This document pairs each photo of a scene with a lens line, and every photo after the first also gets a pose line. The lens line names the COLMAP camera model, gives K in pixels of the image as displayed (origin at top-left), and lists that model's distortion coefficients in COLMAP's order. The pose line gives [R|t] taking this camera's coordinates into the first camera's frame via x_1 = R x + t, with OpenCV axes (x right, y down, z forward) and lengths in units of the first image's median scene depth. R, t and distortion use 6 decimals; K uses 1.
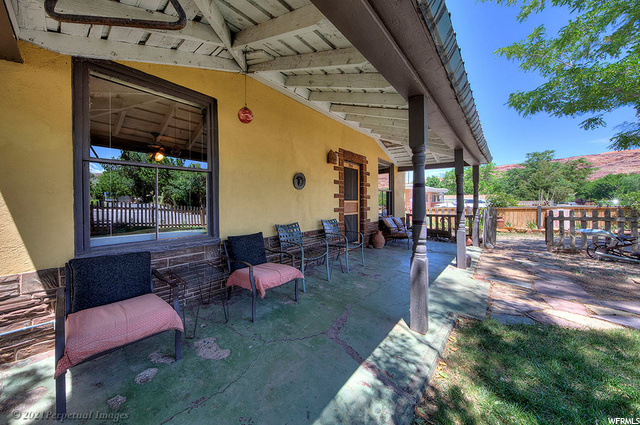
lens RADIAL K [[216.4, 0, 290.0], [0, 216.4, 202.2], [0, 0, 1]] dist [-0.000527, -0.000112]
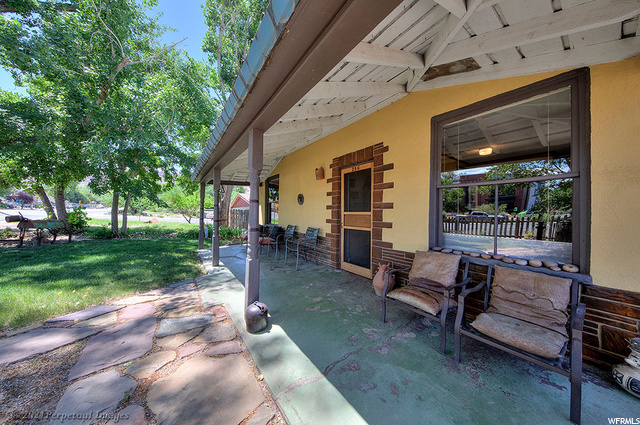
lens RADIAL K [[194.6, 0, 320.0], [0, 194.6, 212.5], [0, 0, 1]] dist [0.000077, -0.000027]
pose [[-0.157514, -0.006152, -0.987498, 1.127536], [-0.012943, 0.999908, -0.004165, -0.000642], [0.987432, 0.012125, -0.157579, 1.095948]]
